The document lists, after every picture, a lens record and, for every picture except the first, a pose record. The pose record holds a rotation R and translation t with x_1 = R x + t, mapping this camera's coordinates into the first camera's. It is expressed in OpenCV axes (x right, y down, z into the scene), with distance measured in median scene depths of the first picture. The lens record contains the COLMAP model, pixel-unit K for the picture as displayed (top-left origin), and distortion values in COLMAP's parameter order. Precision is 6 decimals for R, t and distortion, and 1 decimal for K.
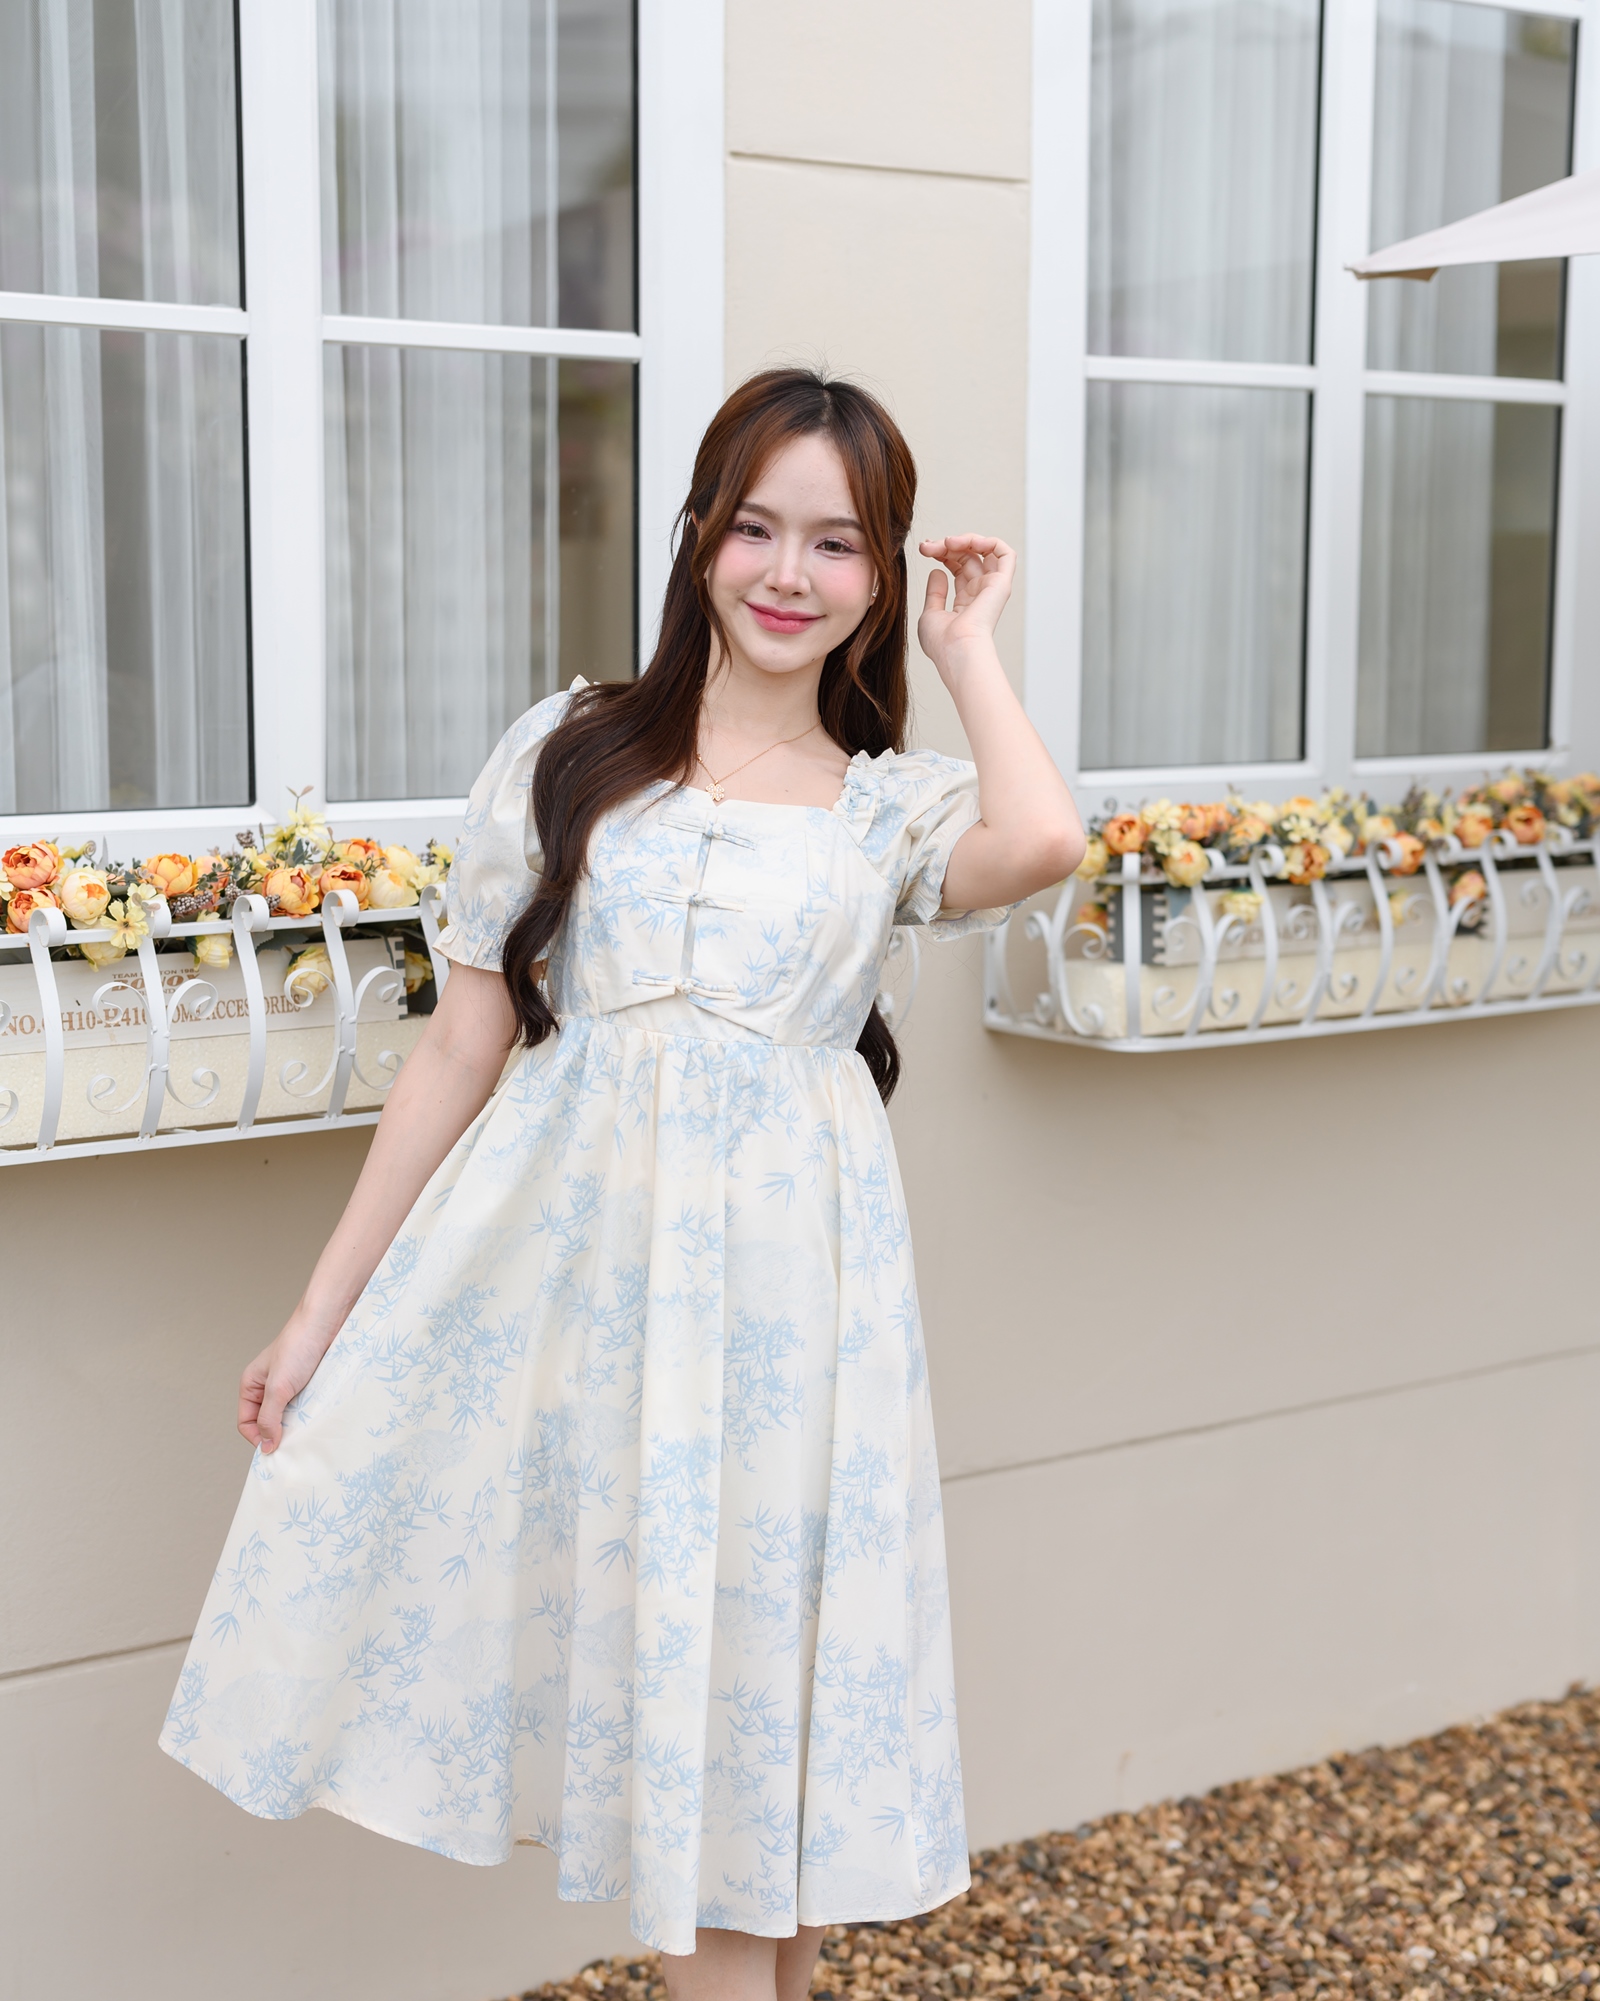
lens RADIAL K [[3386.2, 0, 810.8], [0, 3386.2, 1026.2], [0, 0, 1]] dist [0.084917, 0.000000]
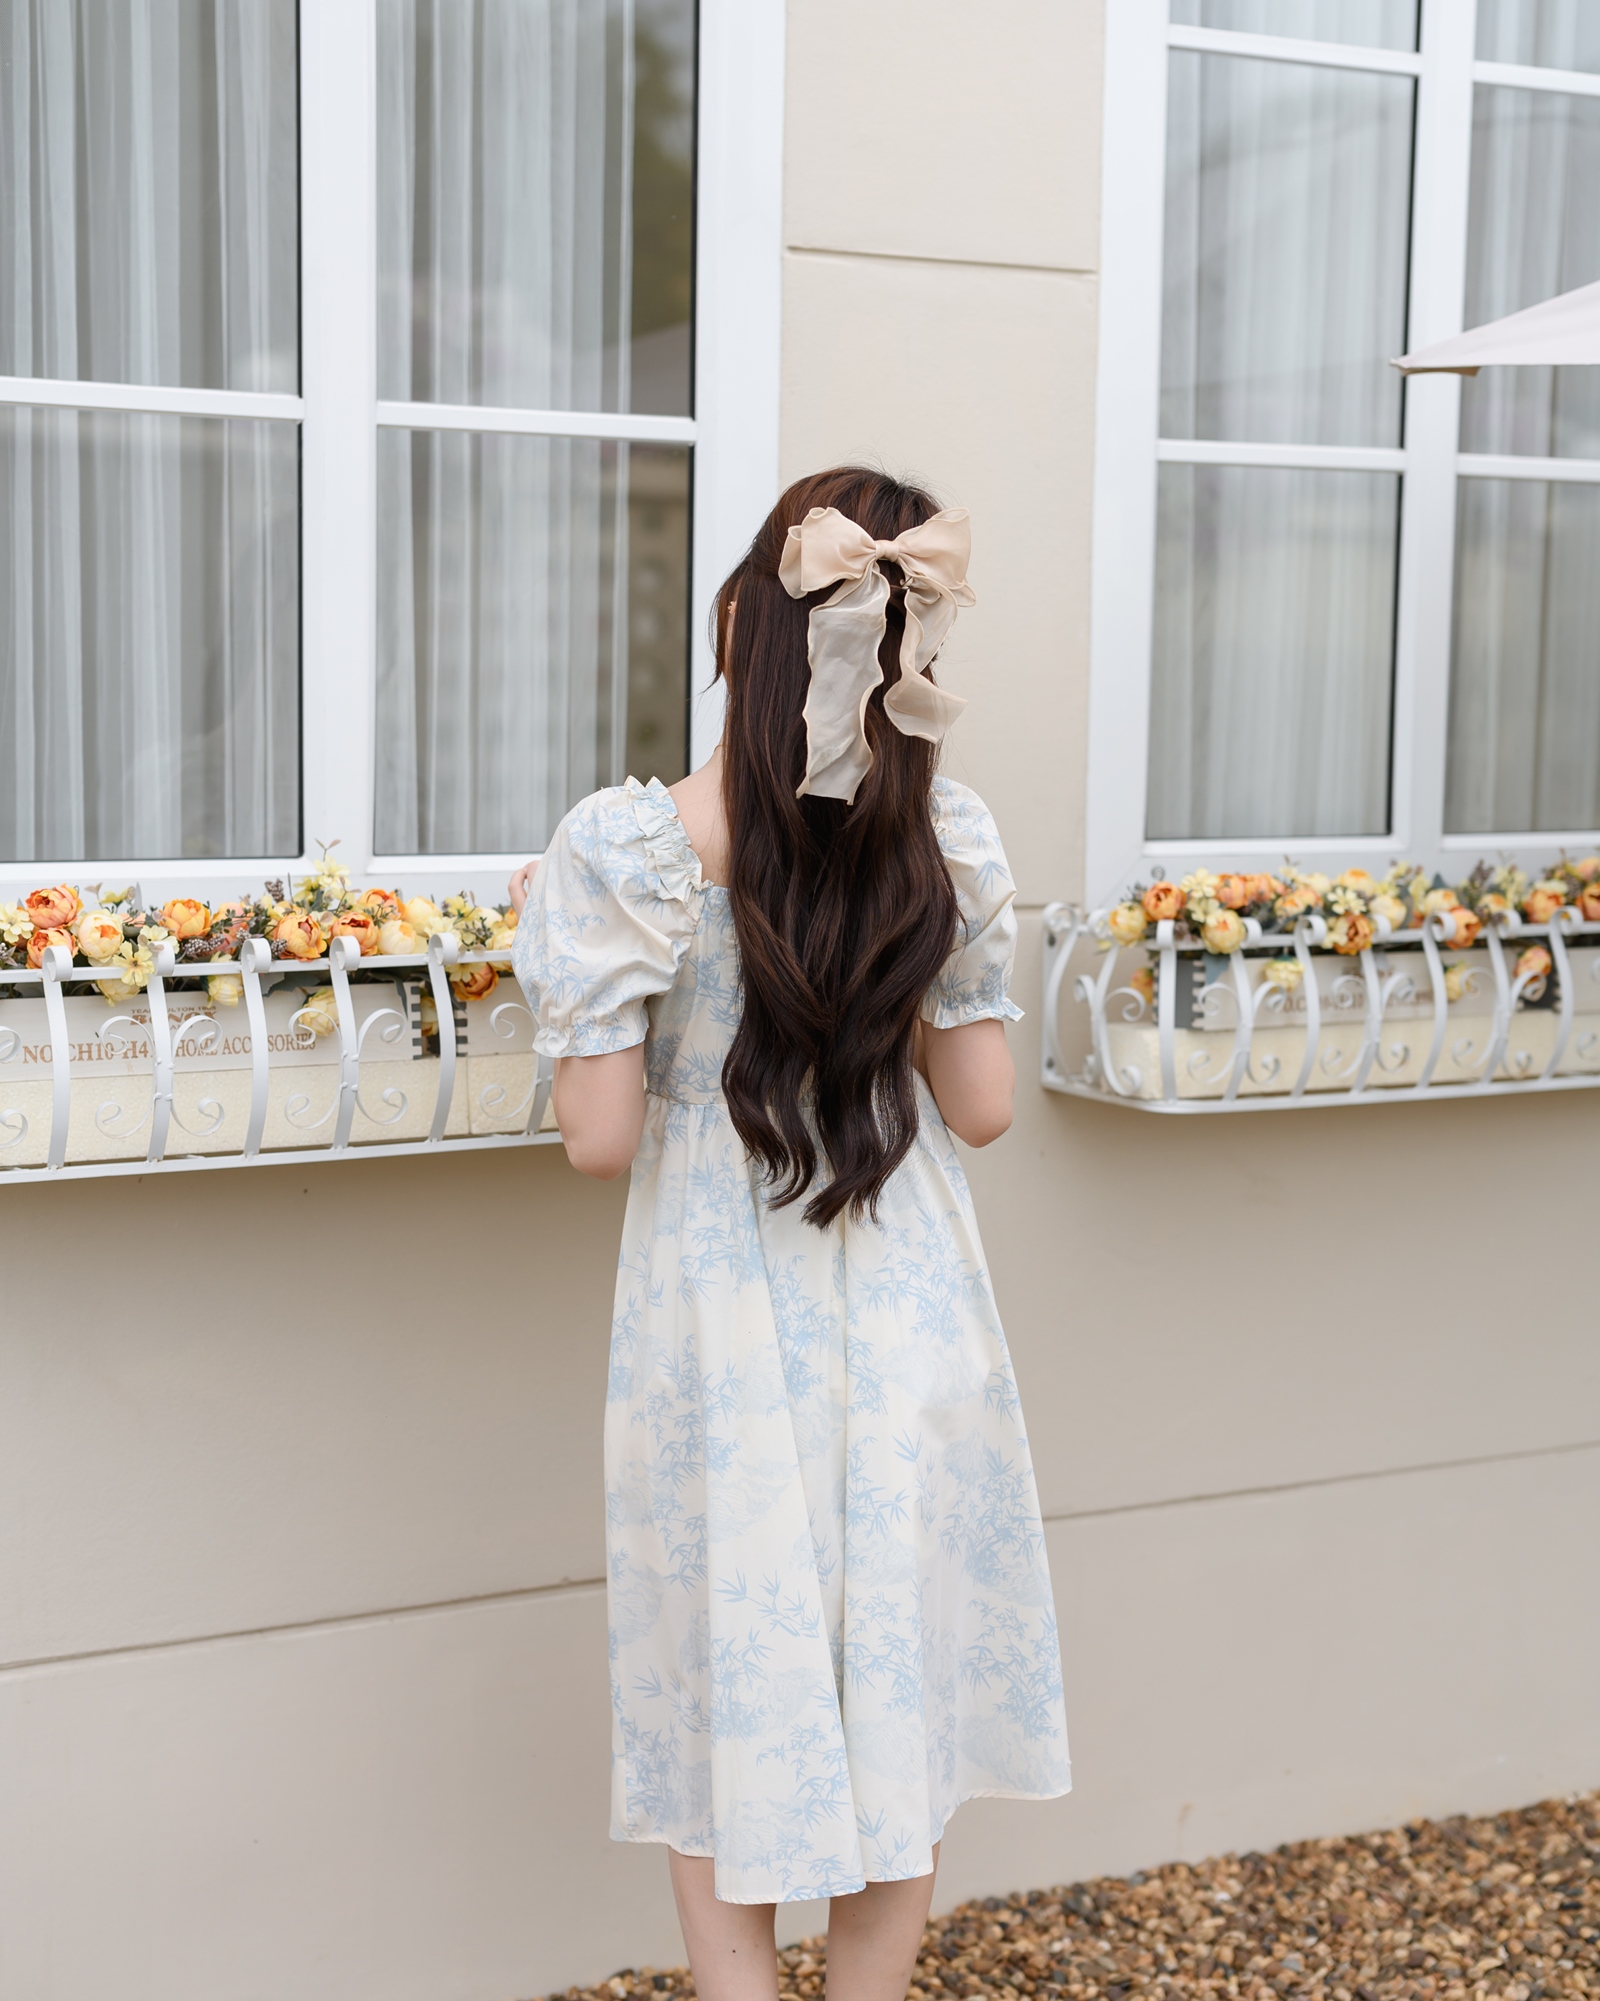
lens RADIAL K [[3386.2, 0, 812.5], [0, 3386.2, 1022.2], [0, 0, 1]] dist [0.084917, 0.000000]
pose [[0.991319, 0.024518, -0.129172, 0.114510], [-0.027397, 0.999413, -0.020559, 0.003833], [0.128592, 0.023920, 0.991409, -0.032252]]
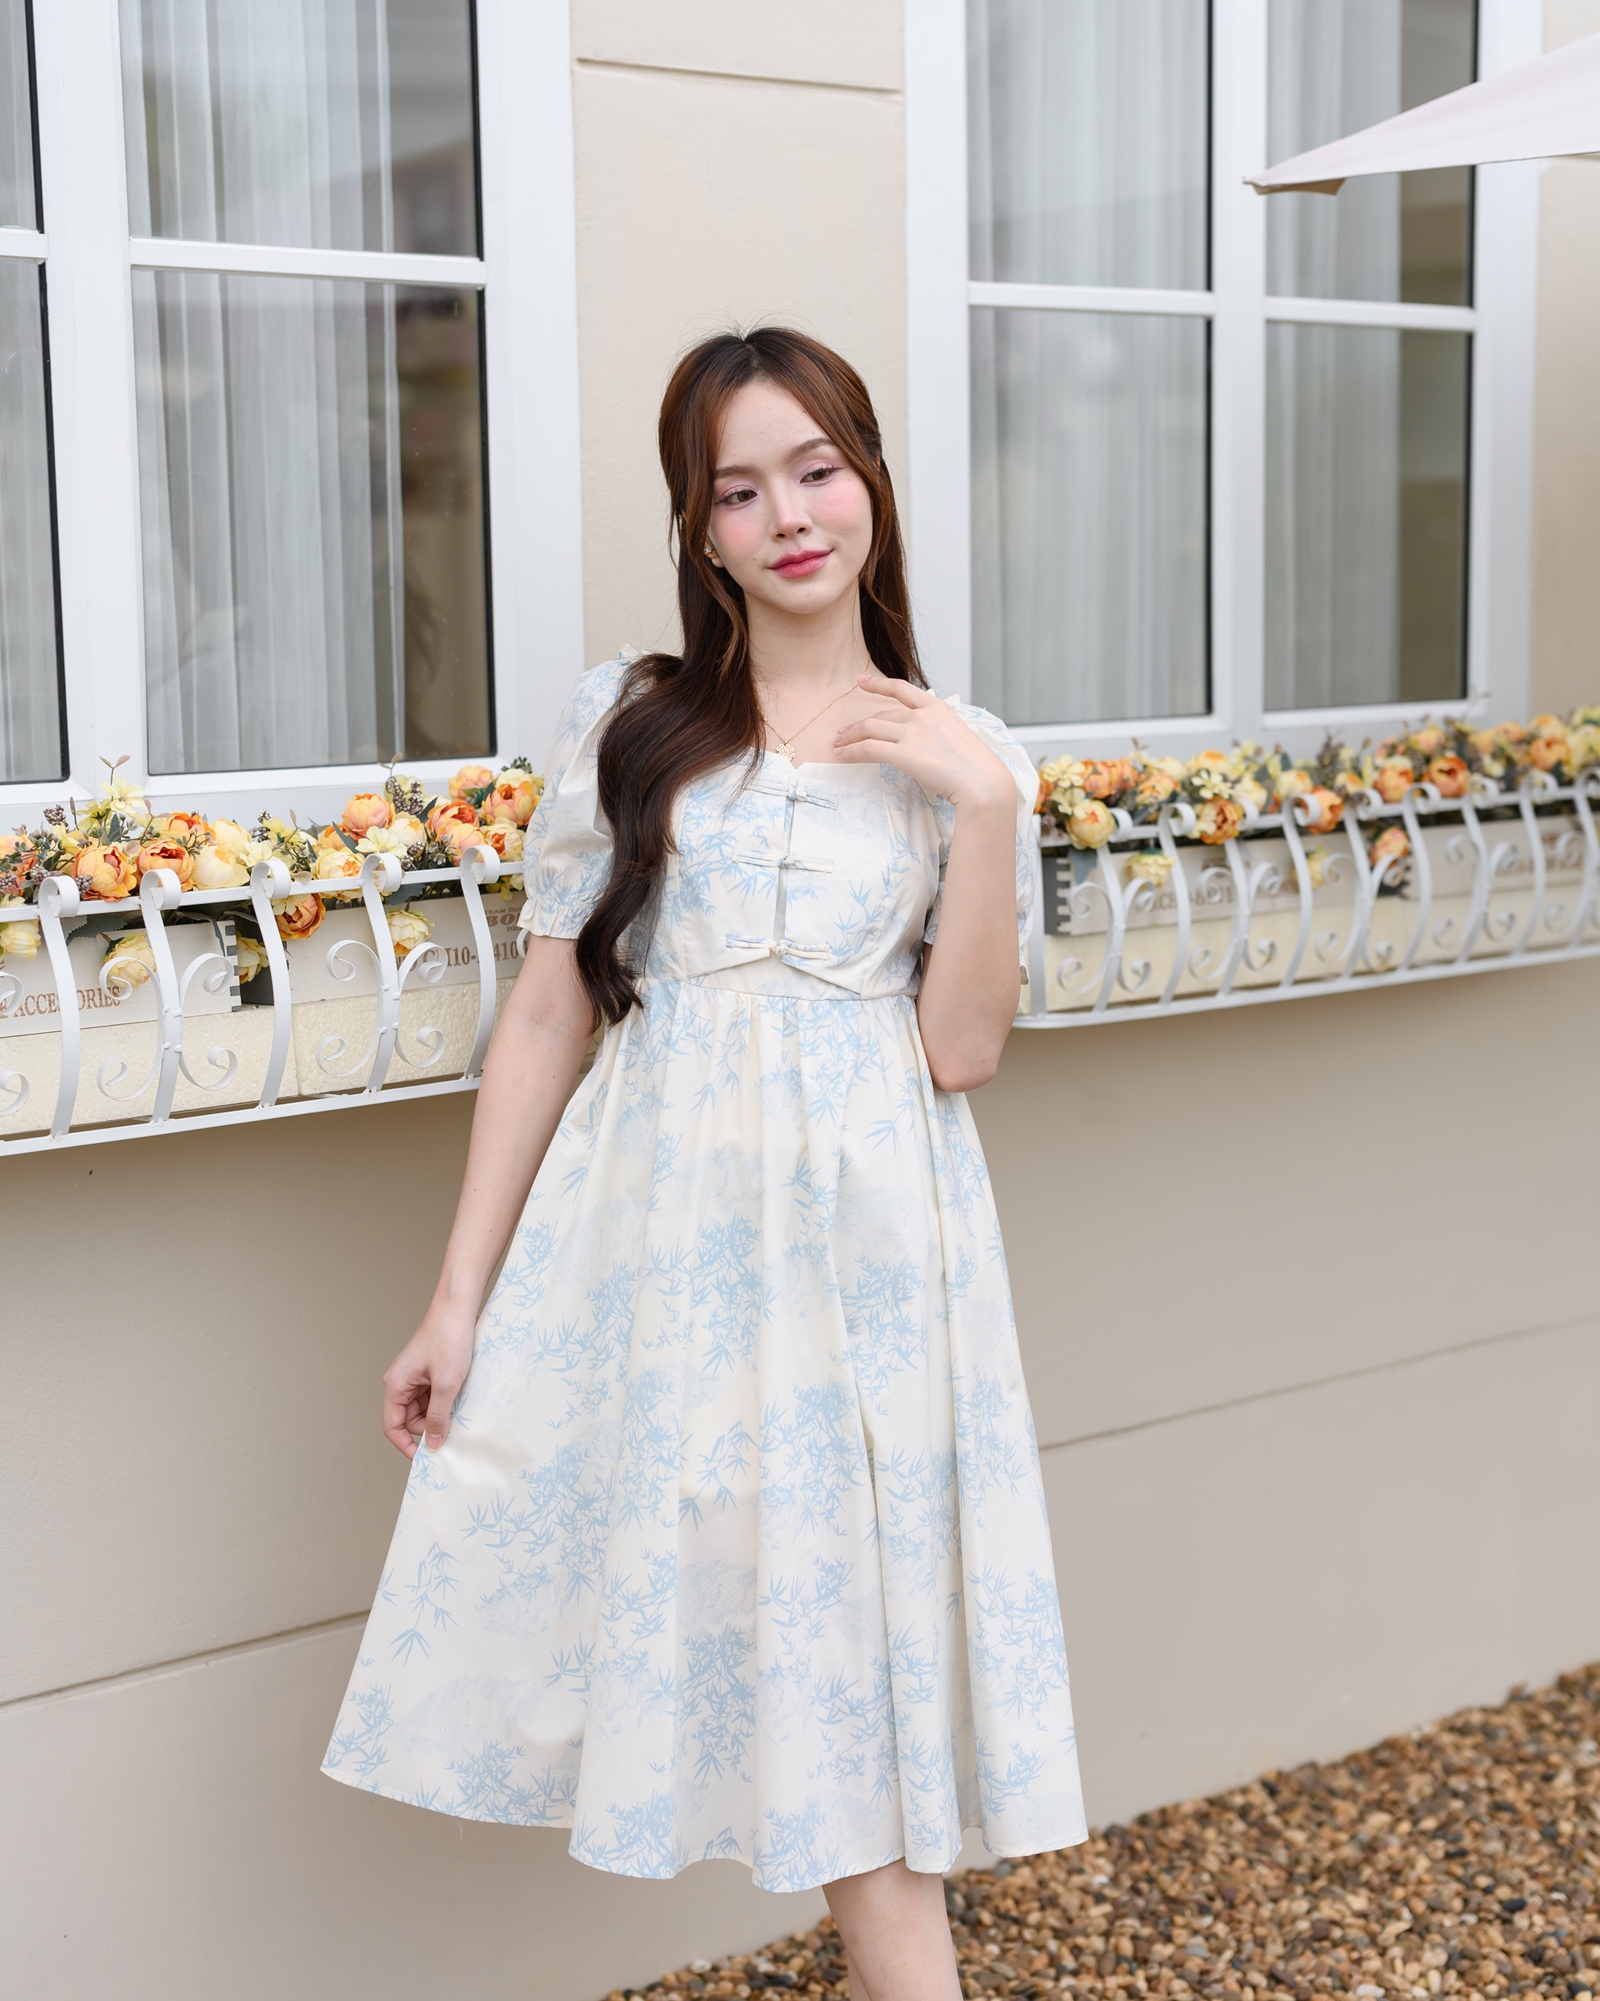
lens RADIAL K [[3386.2, 0, 804.0], [0, 3386.2, 1006.3], [0, 0, 1]] dist [0.084917, 0.000000]
pose [[0.999232, -0.023792, 0.031145, 0.002376], [0.023862, 0.999713, -0.001885, 0.001545], [-0.031092, 0.002627, 0.999513, 0.073781]]
